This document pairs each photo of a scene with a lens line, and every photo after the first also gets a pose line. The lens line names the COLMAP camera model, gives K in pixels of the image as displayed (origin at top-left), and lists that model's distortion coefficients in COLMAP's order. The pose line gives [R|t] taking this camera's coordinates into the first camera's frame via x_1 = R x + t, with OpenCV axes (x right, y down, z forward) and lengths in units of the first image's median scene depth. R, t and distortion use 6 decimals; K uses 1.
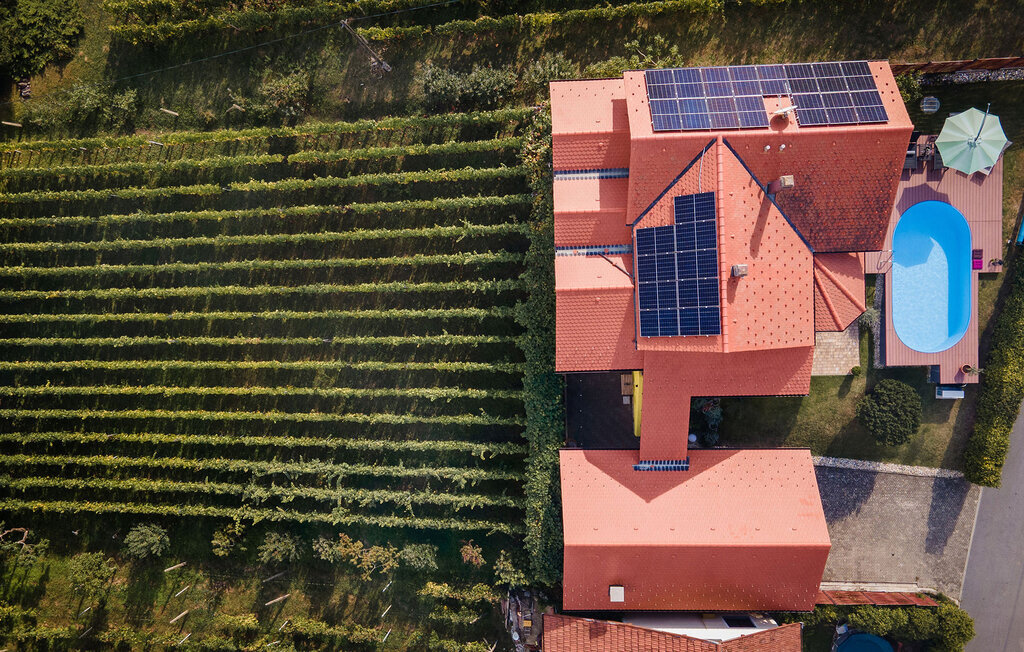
lens RADIAL K [[861.3, 0, 527.2], [0, 861.3, 303.5], [0, 0, 1]] dist [0.016829, 0.084230]
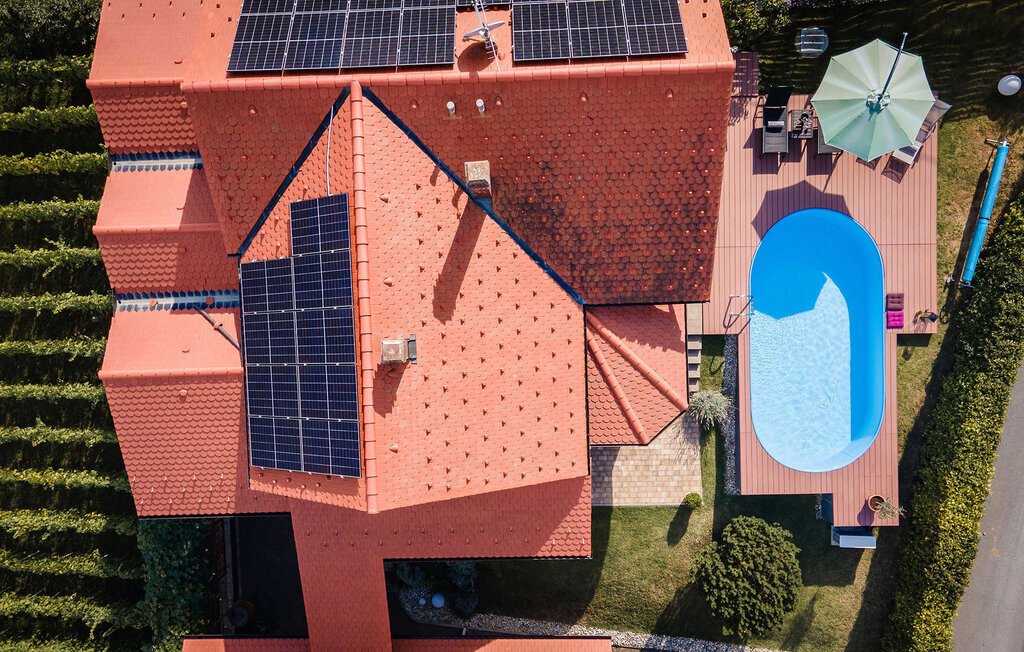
lens RADIAL K [[861.3, 0, 527.2], [0, 861.3, 303.5], [0, 0, 1]] dist [0.016829, 0.084230]
pose [[0.999958, -0.001337, -0.009113, 0.298006], [0.001350, 0.999998, 0.001433, -0.060337], [0.009111, -0.001445, 0.999957, 0.454526]]
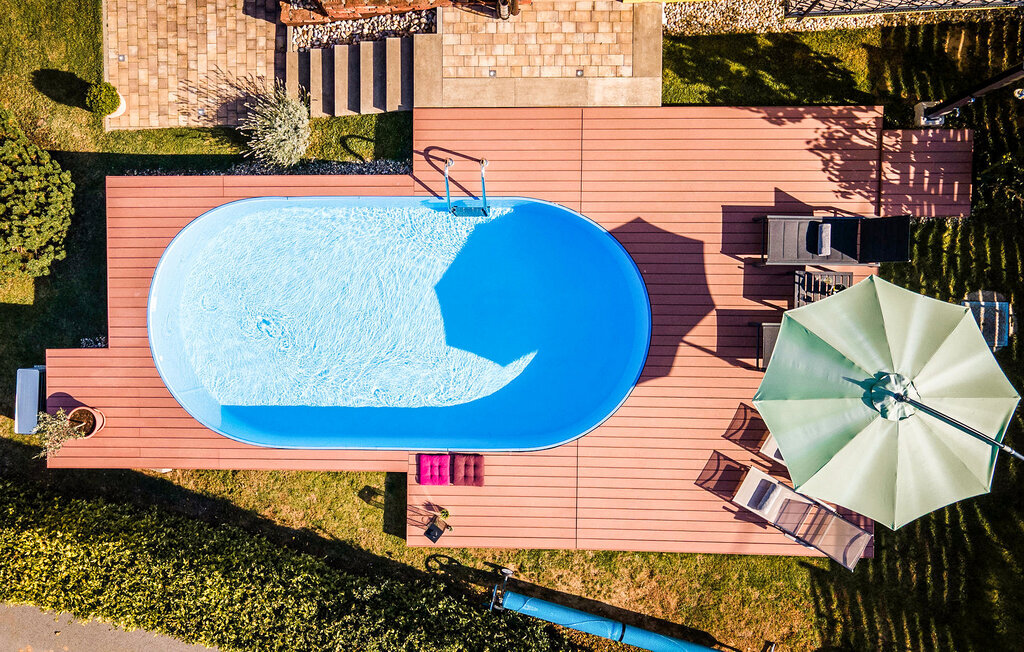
lens RADIAL K [[886.1, 0, 511.0], [0, 886.1, 355.2], [0, 0, 1]] dist [0.008249, 0.097511]
pose [[-0.023040, 0.998768, 0.043953, 0.492691], [-0.999411, -0.024129, 0.024402, -0.082960], [0.025432, -0.043365, 0.998736, 0.740746]]
